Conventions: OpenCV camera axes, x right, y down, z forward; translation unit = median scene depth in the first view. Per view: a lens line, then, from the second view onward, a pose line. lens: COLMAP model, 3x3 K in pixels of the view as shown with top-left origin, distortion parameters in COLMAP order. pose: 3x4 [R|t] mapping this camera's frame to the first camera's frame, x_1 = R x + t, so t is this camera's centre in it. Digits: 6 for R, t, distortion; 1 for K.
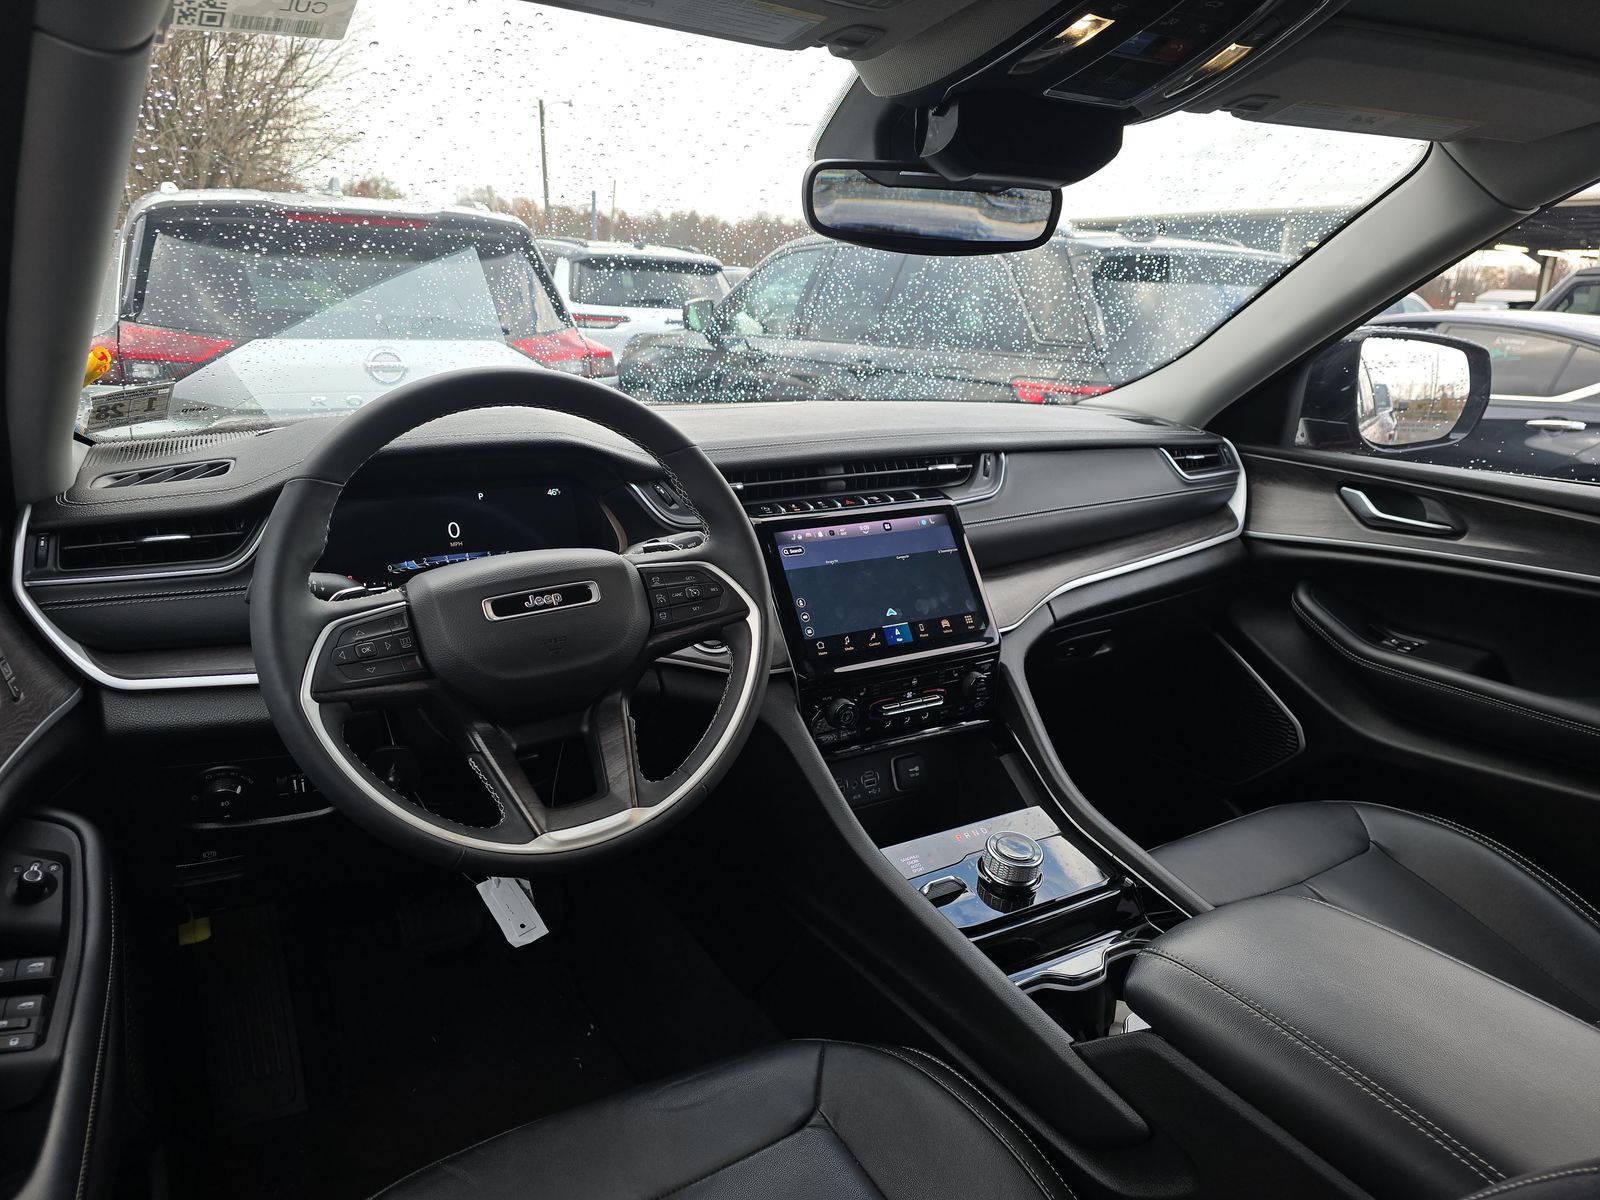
lens RADIAL K [[1069.0, 0, 800.0], [0, 1069.0, 600.0], [0, 0, 1]] dist [0.039687, -0.031740]
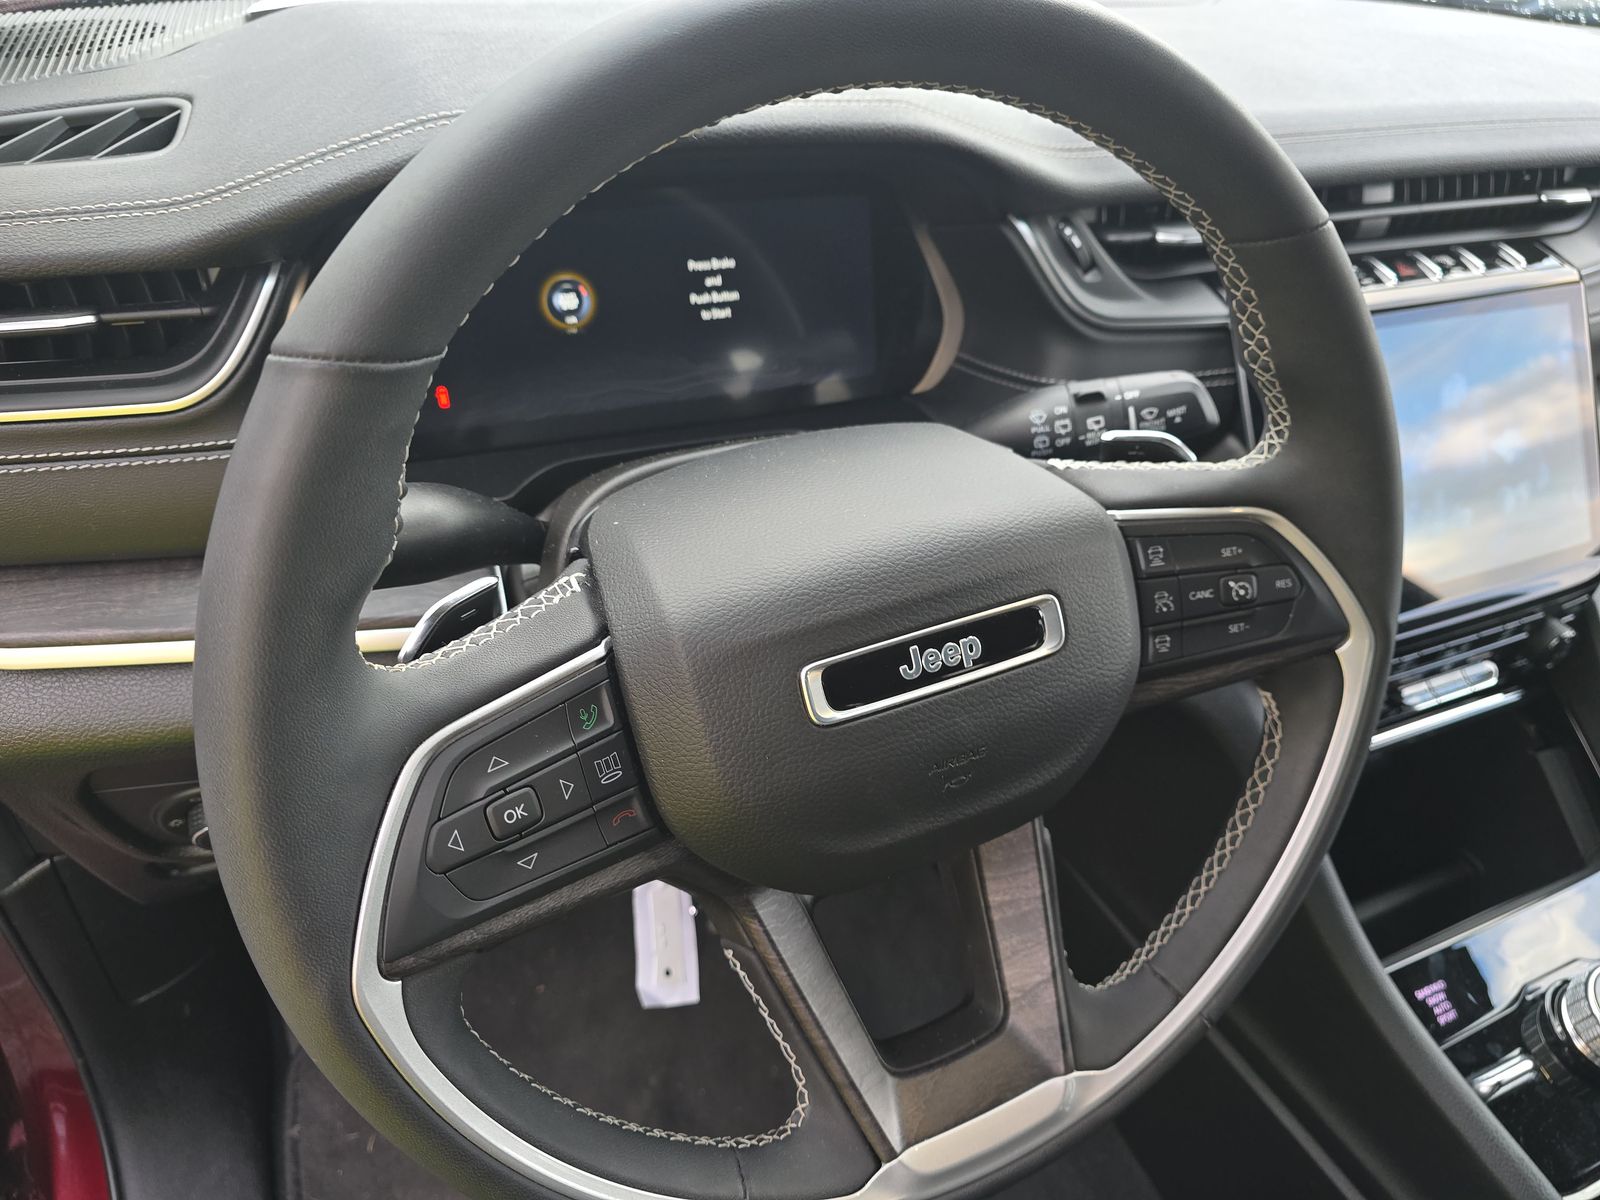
lens RADIAL K [[1069.0, 0, 800.0], [0, 1069.0, 600.0], [0, 0, 1]] dist [0.039687, -0.031740]
pose [[0.992535, 0.113762, -0.043956, -0.272535], [-0.089178, 0.922837, 0.374725, -0.159315], [0.083194, -0.368008, 0.926093, 0.632330]]
